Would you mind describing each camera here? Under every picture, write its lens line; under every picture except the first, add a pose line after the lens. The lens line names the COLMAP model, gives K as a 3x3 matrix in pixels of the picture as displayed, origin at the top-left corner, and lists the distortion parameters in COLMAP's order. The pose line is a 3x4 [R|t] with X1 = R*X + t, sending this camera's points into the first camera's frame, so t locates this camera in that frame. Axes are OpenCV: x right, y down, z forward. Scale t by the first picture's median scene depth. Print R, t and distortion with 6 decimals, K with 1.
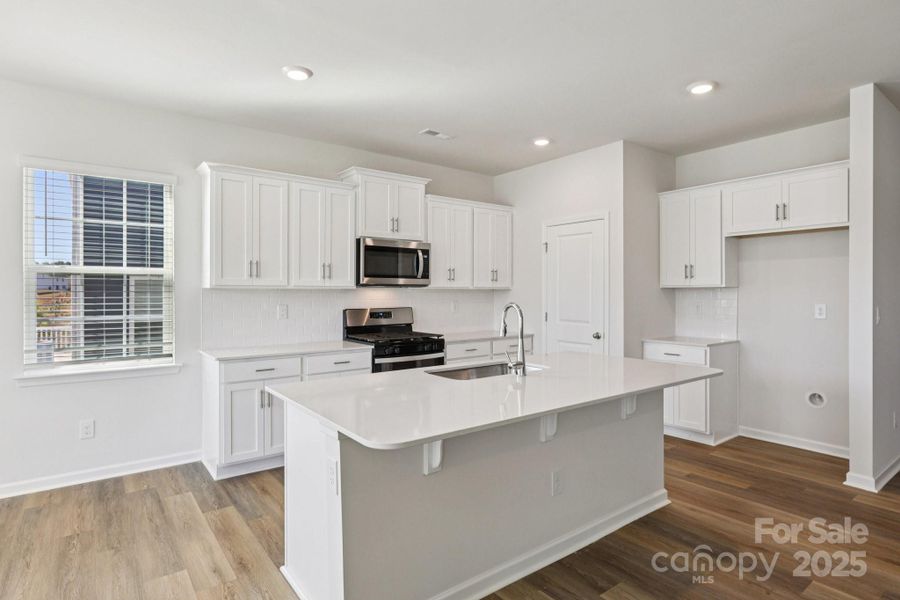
lens RADIAL K [[473.9, 0, 447.1], [0, 473.9, 295.8], [0, 0, 1]] dist [0.000323, -0.001366]
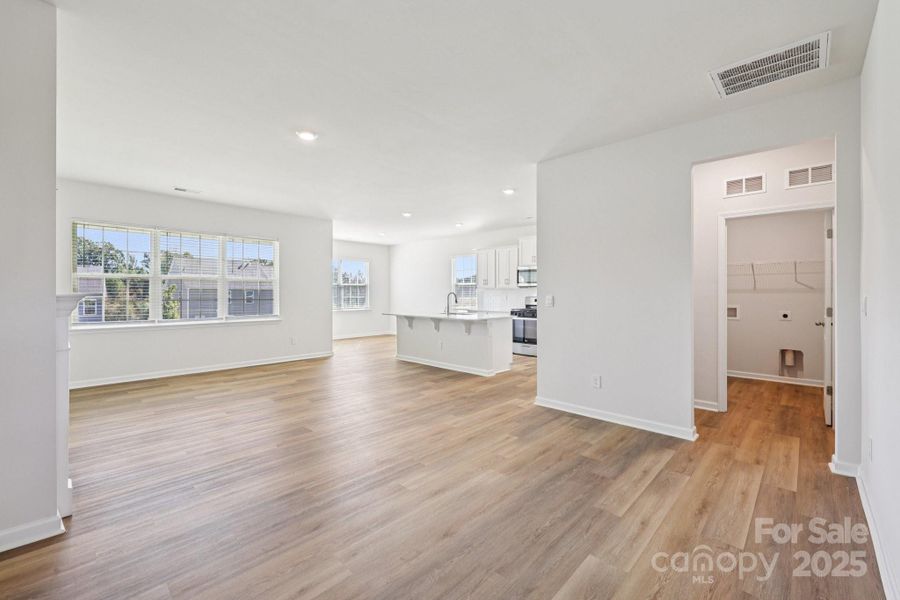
lens RADIAL K [[377.3, 0, 444.5], [0, 377.3, 292.6], [0, 0, 1]] dist [-0.002122, 0.001304]
pose [[0.150729, -0.000991, -0.988575, 1.796614], [-0.007718, 0.999968, -0.002179, 0.015273], [0.988545, 0.007958, 0.150716, 0.385962]]
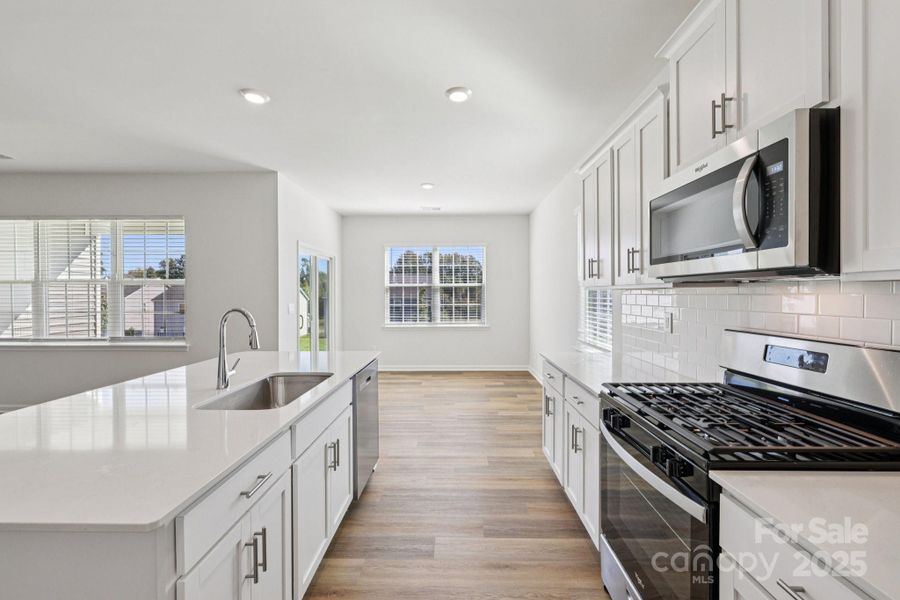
lens RADIAL K [[377.3, 0, 448.6], [0, 377.3, 301.3], [0, 0, 1]] dist [-0.002122, 0.001304]
pose [[-0.615311, 0.015345, -0.788135, 0.303048], [-0.004249, 0.999731, 0.022781, -0.010115], [0.788273, 0.017366, -0.615081, 1.179325]]
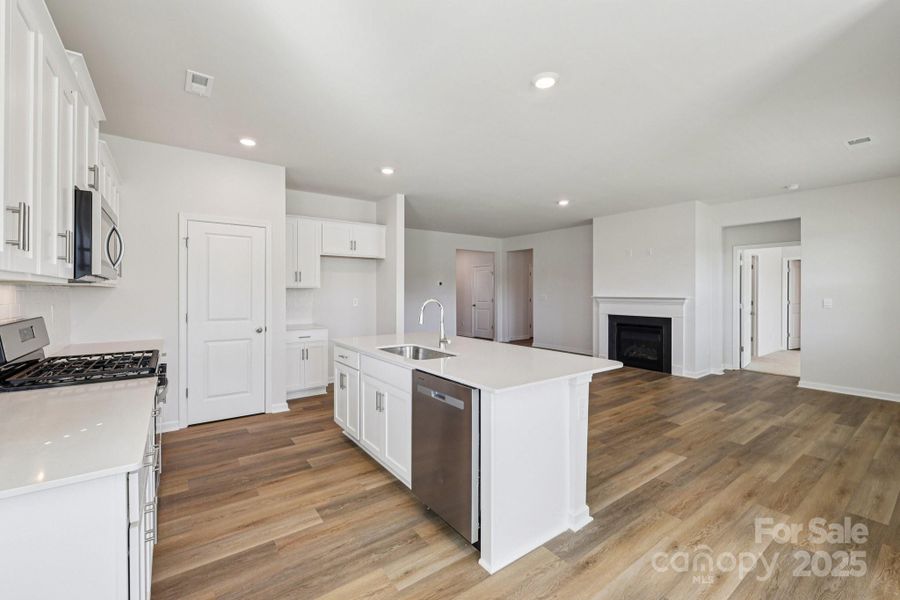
lens RADIAL K [[377.3, 0, 447.3], [0, 377.3, 294.2], [0, 0, 1]] dist [-0.002122, 0.001304]
pose [[0.016989, -0.003407, 0.999850, -0.672482], [0.005173, 0.999981, 0.003320, -0.001351], [-0.999842, 0.005115, 0.017006, 0.637647]]
